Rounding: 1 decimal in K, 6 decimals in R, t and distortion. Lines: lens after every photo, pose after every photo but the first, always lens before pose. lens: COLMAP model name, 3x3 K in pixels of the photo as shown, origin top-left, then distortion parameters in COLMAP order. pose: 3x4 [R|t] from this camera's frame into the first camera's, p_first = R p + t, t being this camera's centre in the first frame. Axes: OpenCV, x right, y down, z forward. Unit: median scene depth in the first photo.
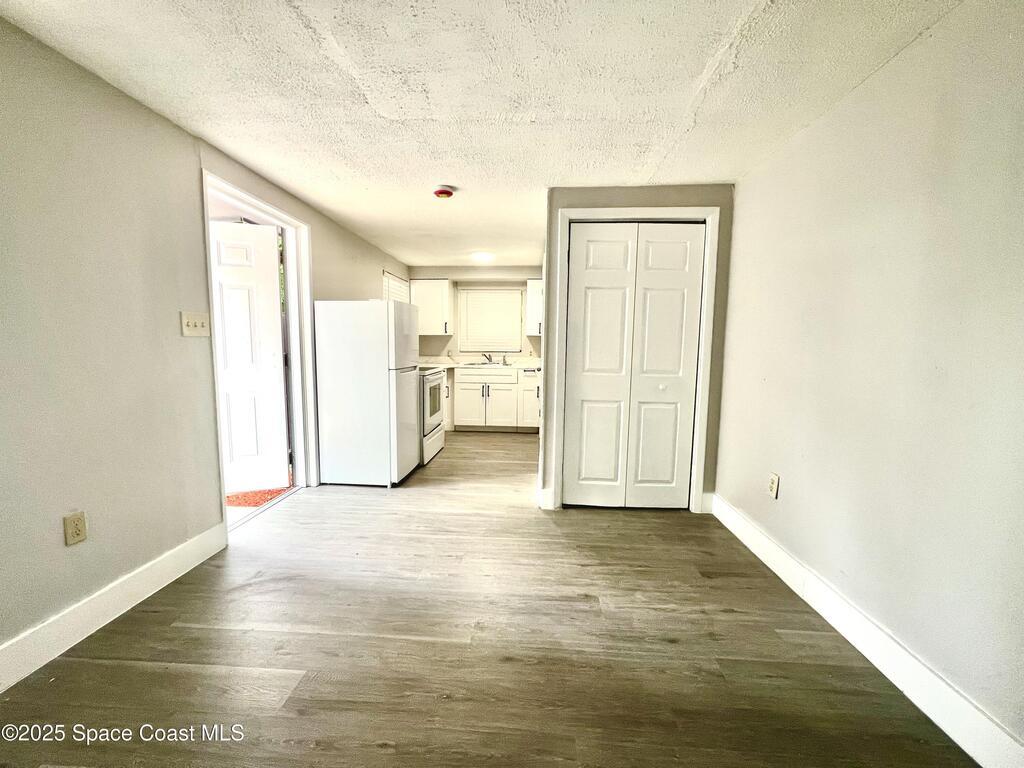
lens RADIAL K [[409.5, 0, 509.1], [0, 409.5, 383.0], [0, 0, 1]] dist [-0.001493, 0.000354]
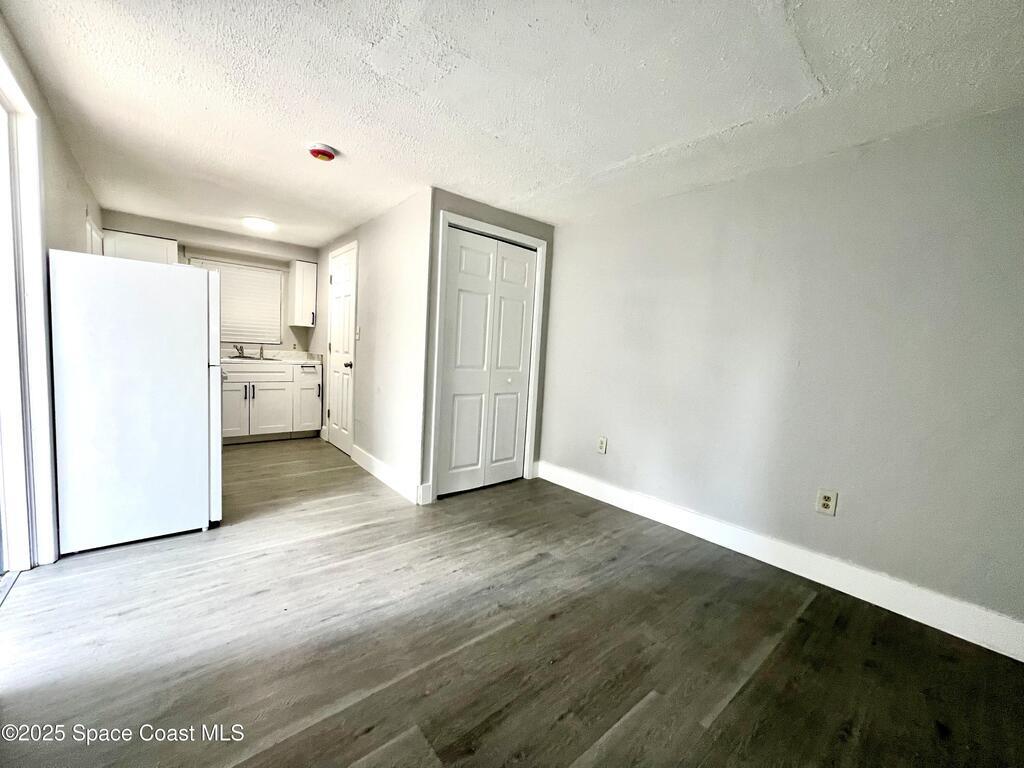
lens RADIAL K [[409.5, 0, 508.3], [0, 409.5, 384.0], [0, 0, 1]] dist [-0.001493, 0.000354]
pose [[0.720624, -0.030798, 0.692641, -0.472887], [0.020485, 0.999523, 0.023131, -0.007807], [-0.693023, -0.002480, 0.720911, 0.135491]]
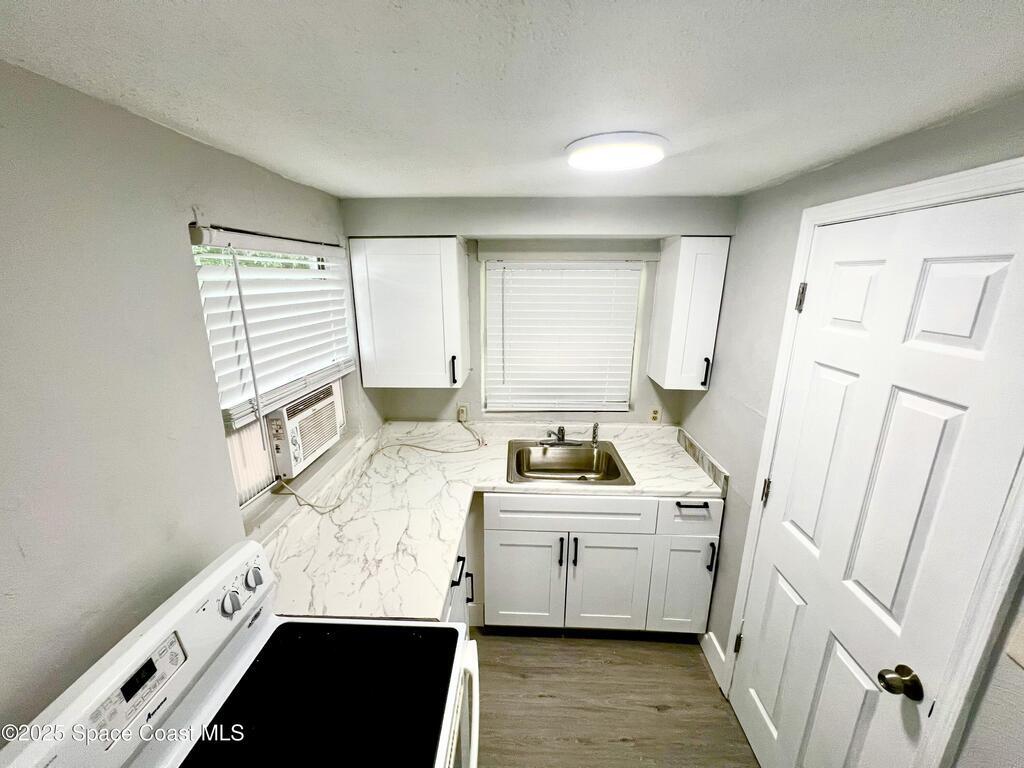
lens RADIAL K [[409.5, 0, 510.5], [0, 409.5, 383.1], [0, 0, 1]] dist [-0.001493, 0.000354]
pose [[0.999637, -0.013200, 0.023502, -0.223772], [0.009244, 0.986890, 0.161127, -0.370581], [-0.025321, -0.160852, 0.986654, 1.257170]]
